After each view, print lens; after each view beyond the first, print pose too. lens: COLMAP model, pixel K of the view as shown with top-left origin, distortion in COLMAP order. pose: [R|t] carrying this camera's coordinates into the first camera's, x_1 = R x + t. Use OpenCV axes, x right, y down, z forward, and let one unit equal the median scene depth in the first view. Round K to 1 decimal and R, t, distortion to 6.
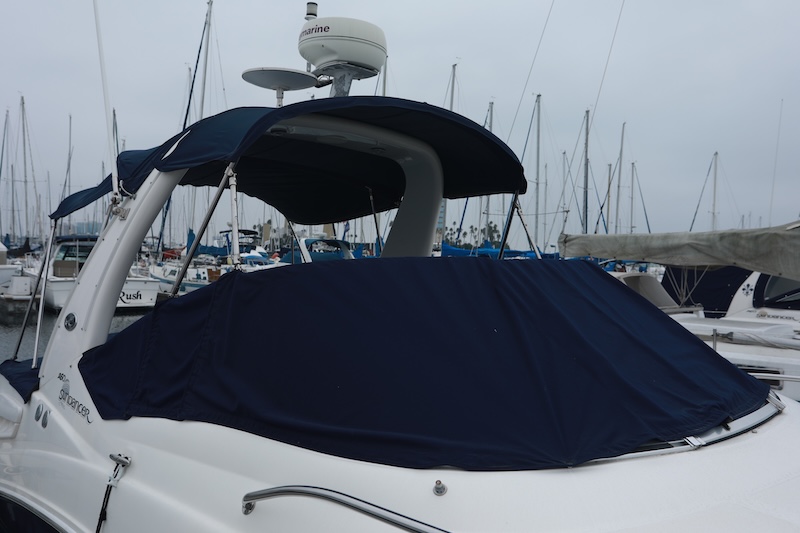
lens RADIAL K [[649.8, 0, 400.0], [0, 649.8, 266.5], [0, 0, 1]] dist [0.032889, 0.008091]
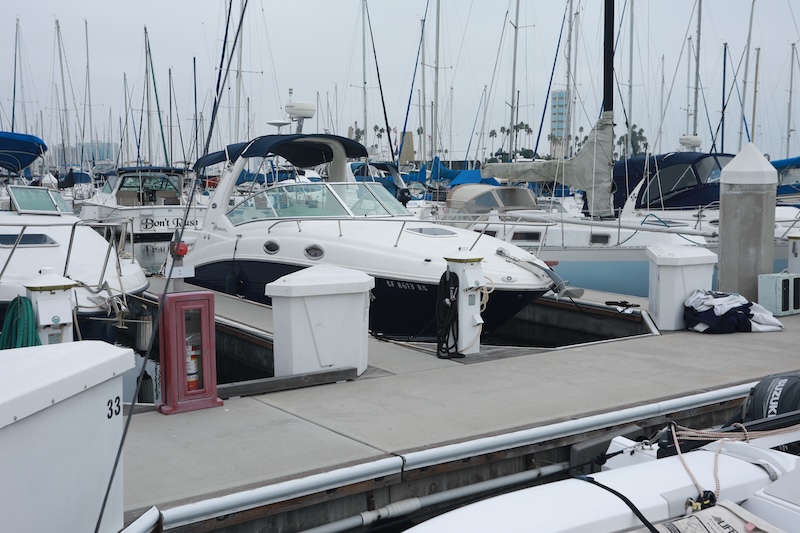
lens RADIAL K [[904.6, 0, 400.0], [0, 904.6, 266.5], [0, 0, 1]] dist [0.021486, 0.235215]
pose [[0.992280, -0.013880, -0.123242, 0.117602], [0.023810, 0.996553, 0.079465, 0.007092], [0.121714, -0.081786, 0.989190, -0.434113]]
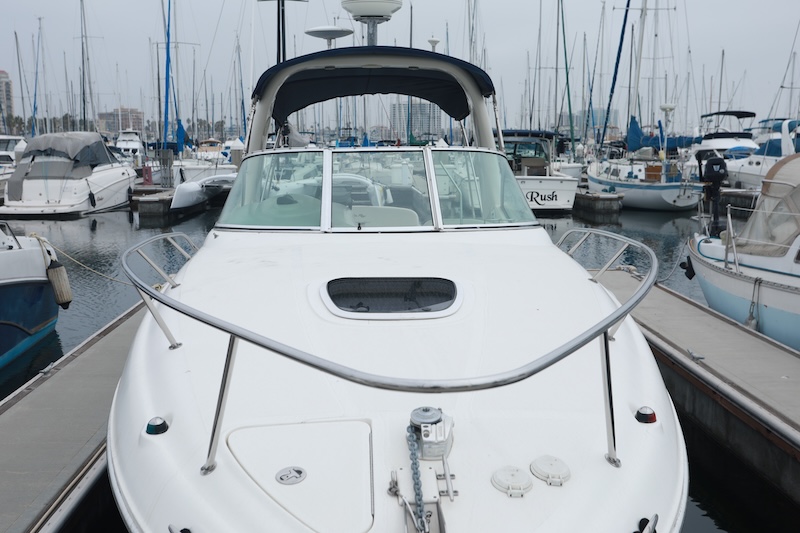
lens RADIAL K [[888.1, 0, 400.0], [0, 888.1, 266.5], [0, 0, 1]] dist [0.017303, 0.287320]
pose [[0.791778, 0.058048, -0.608045, 0.171297], [0.011105, 0.993941, 0.109350, 0.004790], [0.610708, -0.093333, 0.786336, -0.081857]]
